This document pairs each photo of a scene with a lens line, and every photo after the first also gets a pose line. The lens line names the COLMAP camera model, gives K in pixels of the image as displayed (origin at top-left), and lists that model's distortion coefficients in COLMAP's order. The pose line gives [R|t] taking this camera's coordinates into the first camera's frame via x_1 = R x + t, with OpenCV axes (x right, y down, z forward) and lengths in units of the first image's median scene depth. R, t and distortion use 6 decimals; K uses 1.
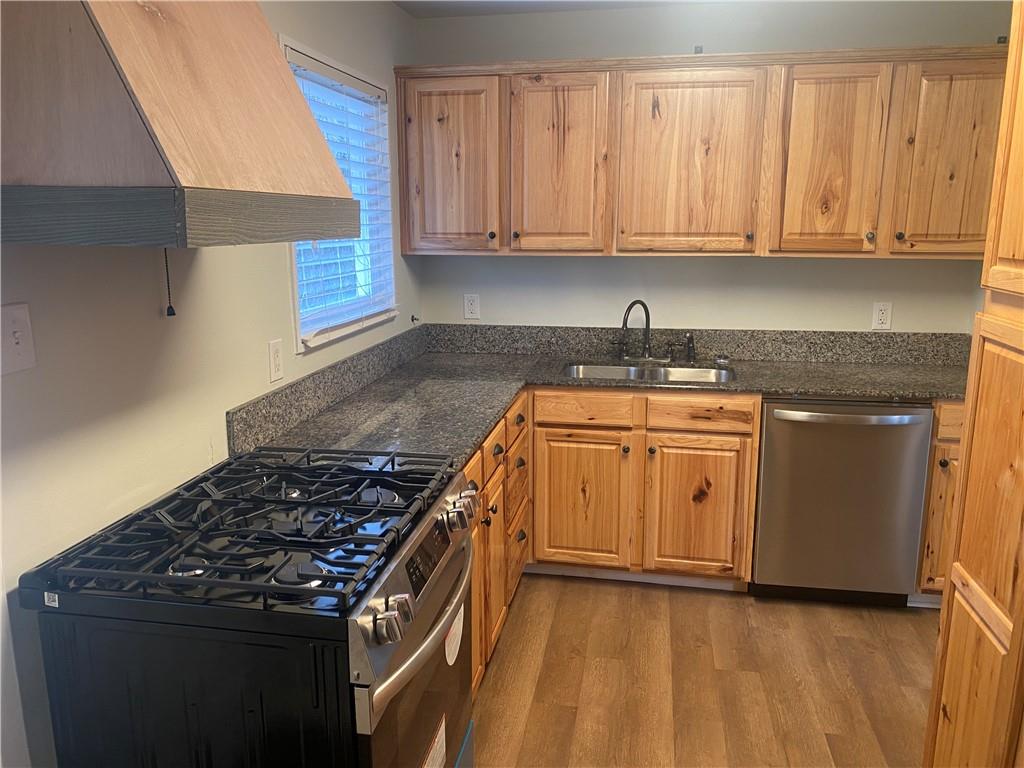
lens RADIAL K [[781.8, 0, 512.0], [0, 781.8, 384.0], [0, 0, 1]] dist [0.064481, -0.081976]
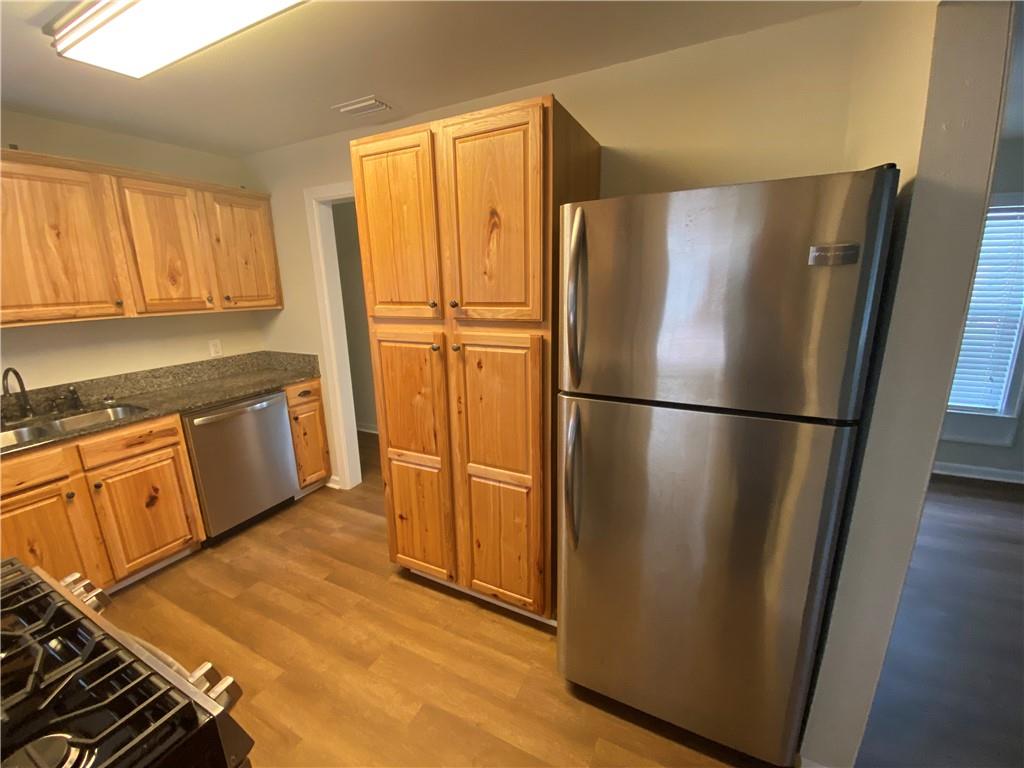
lens RADIAL K [[427.6, 0, 491.8], [0, 427.6, 385.0], [0, 0, 1]] dist [0.036855, -0.022458]
pose [[0.300714, -0.232010, 0.925064, -0.215589], [0.224211, 0.959972, 0.167880, -0.038465], [-0.926985, 0.156925, 0.340696, 0.198328]]
